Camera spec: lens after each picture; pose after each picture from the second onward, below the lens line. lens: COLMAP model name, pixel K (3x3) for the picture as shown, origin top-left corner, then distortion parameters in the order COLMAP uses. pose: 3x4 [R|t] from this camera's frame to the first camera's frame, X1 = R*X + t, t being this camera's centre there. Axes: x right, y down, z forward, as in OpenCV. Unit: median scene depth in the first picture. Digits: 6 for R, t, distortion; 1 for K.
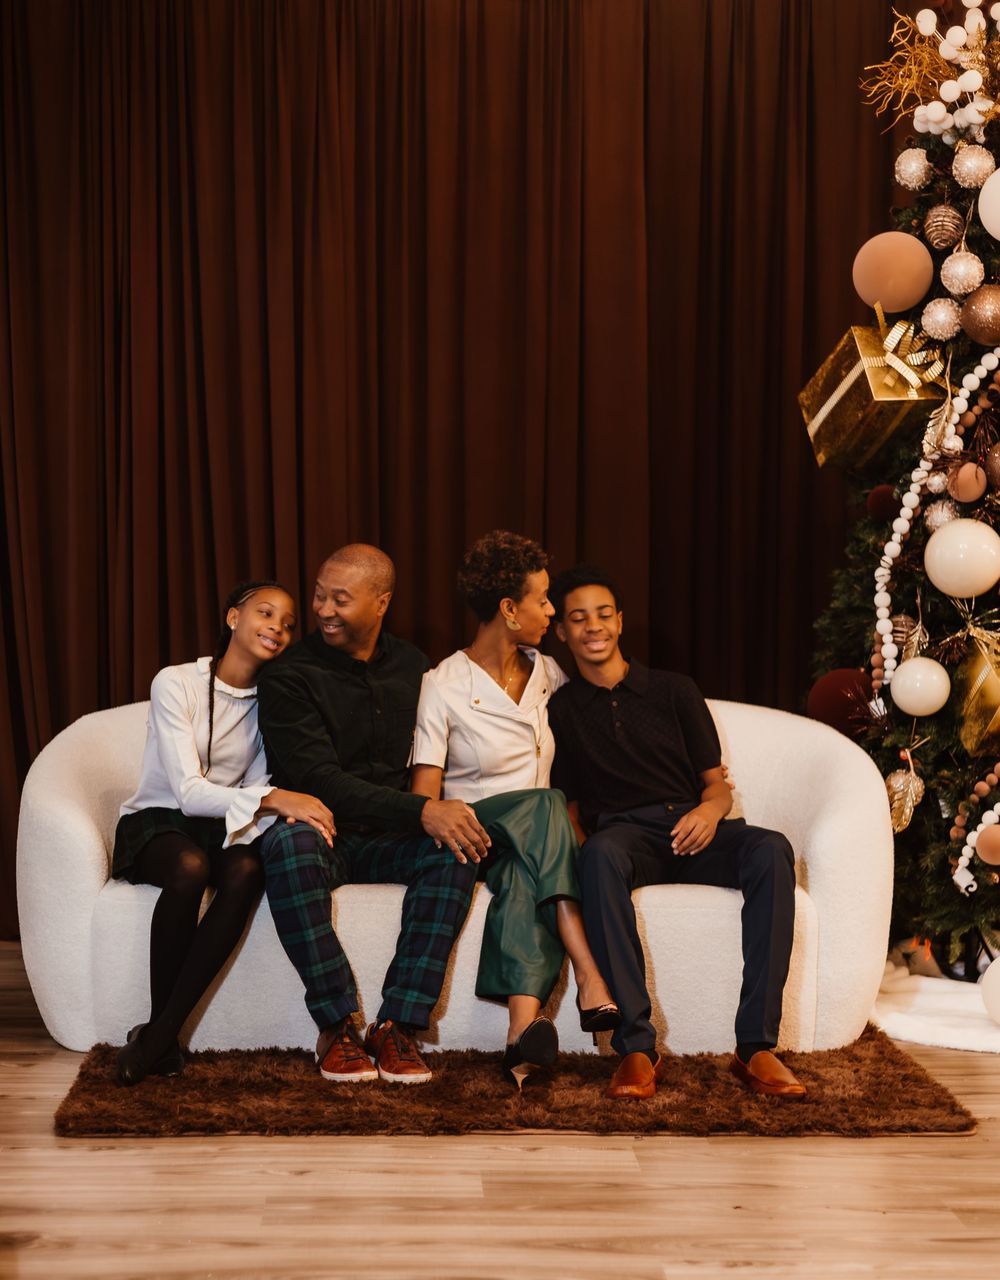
lens RADIAL K [[2334.5, 0, 499.5], [0, 2334.5, 755.3], [0, 0, 1]] dist [0.019881, 0.078826]
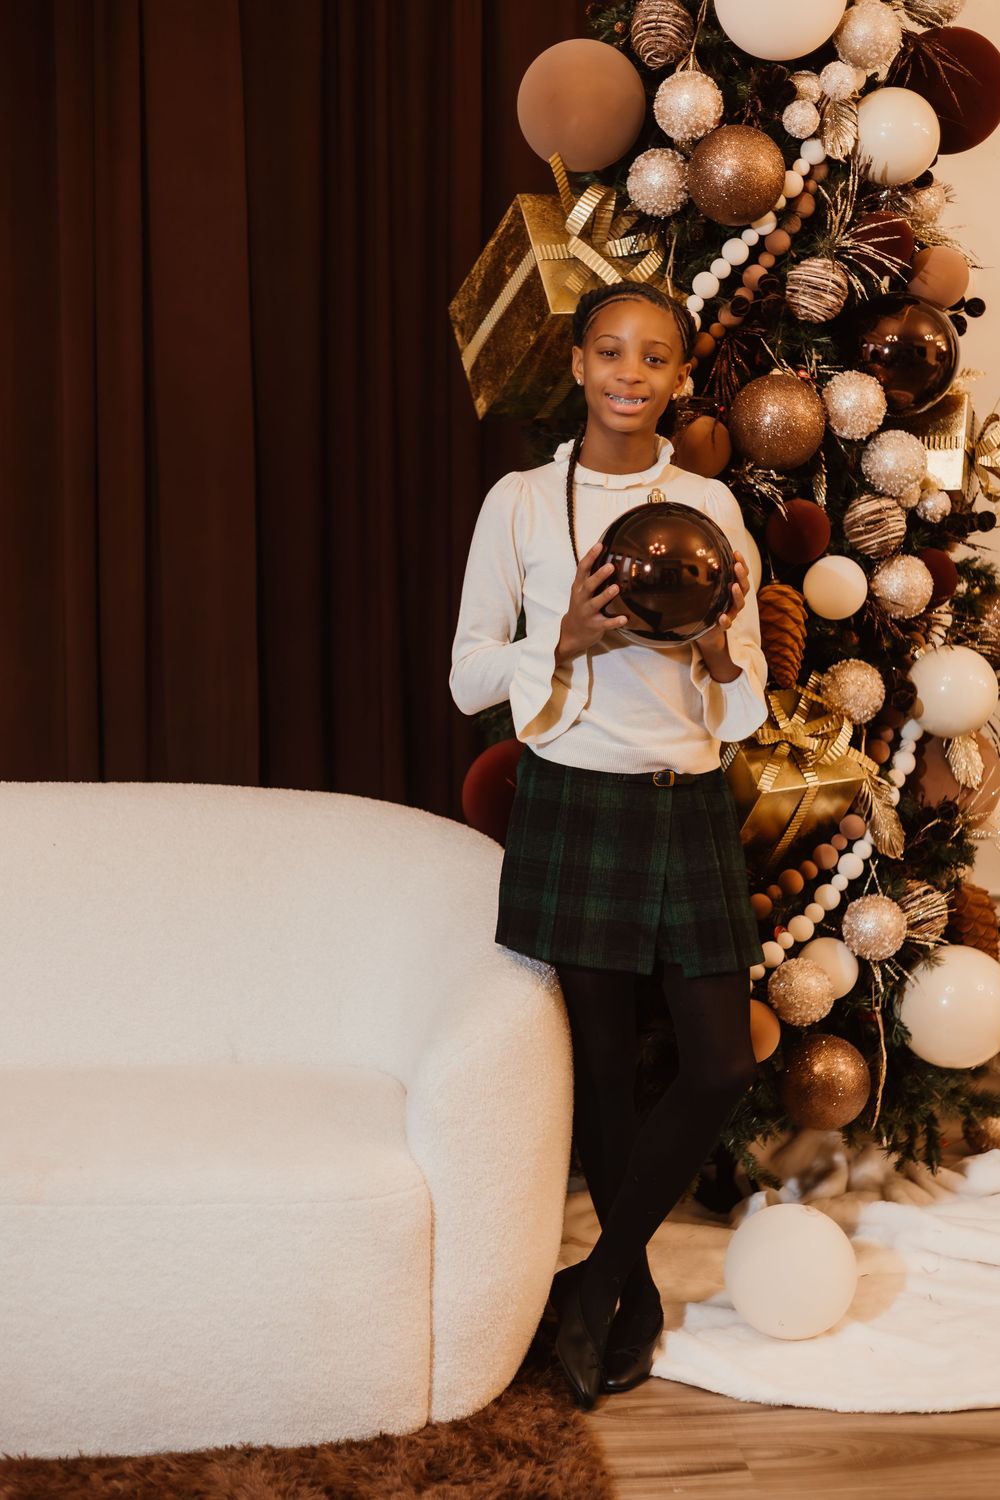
lens RADIAL K [[2299.6, 0, 500.0], [0, 2299.6, 750.0], [0, 0, 1]] dist [0.010584, 0.060094]
pose [[0.998400, -0.010495, 0.055556, 0.111476], [0.008168, 0.999086, 0.041952, -0.062217], [-0.055945, -0.041431, 0.997574, 0.387732]]
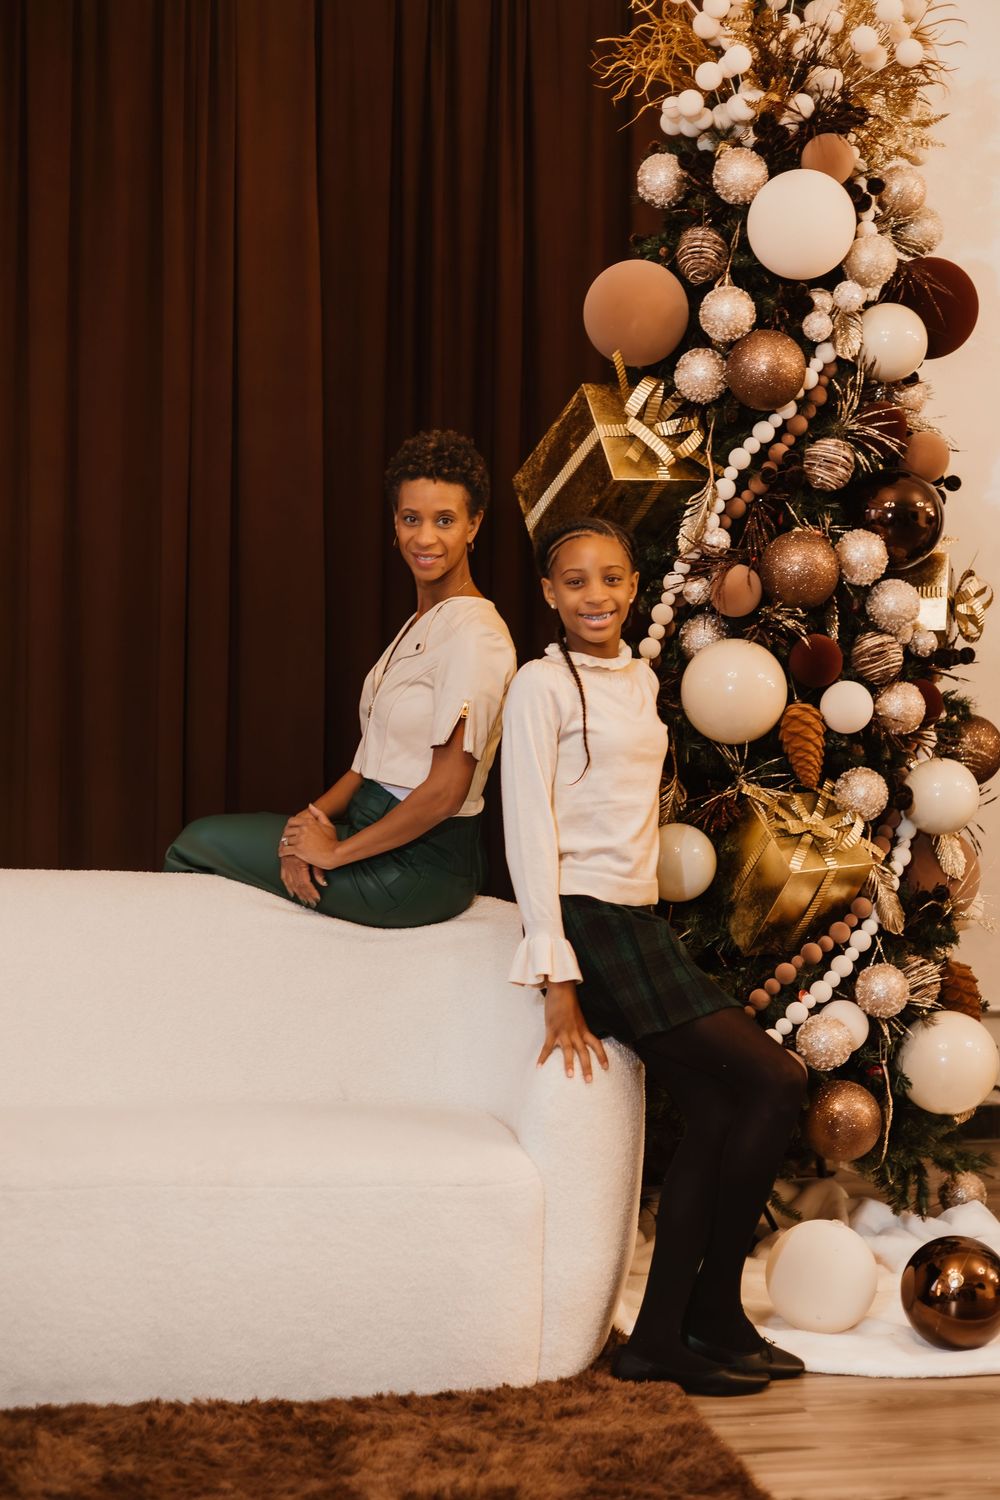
lens RADIAL K [[2342.7, 0, 503.0], [0, 2342.7, 791.5], [0, 0, 1]] dist [0.000125, 0.121916]
pose [[0.992816, 0.000317, 0.119653, 0.035292], [0.005259, 0.998915, -0.046281, -0.017662], [-0.119538, 0.046577, 0.991736, 0.263267]]
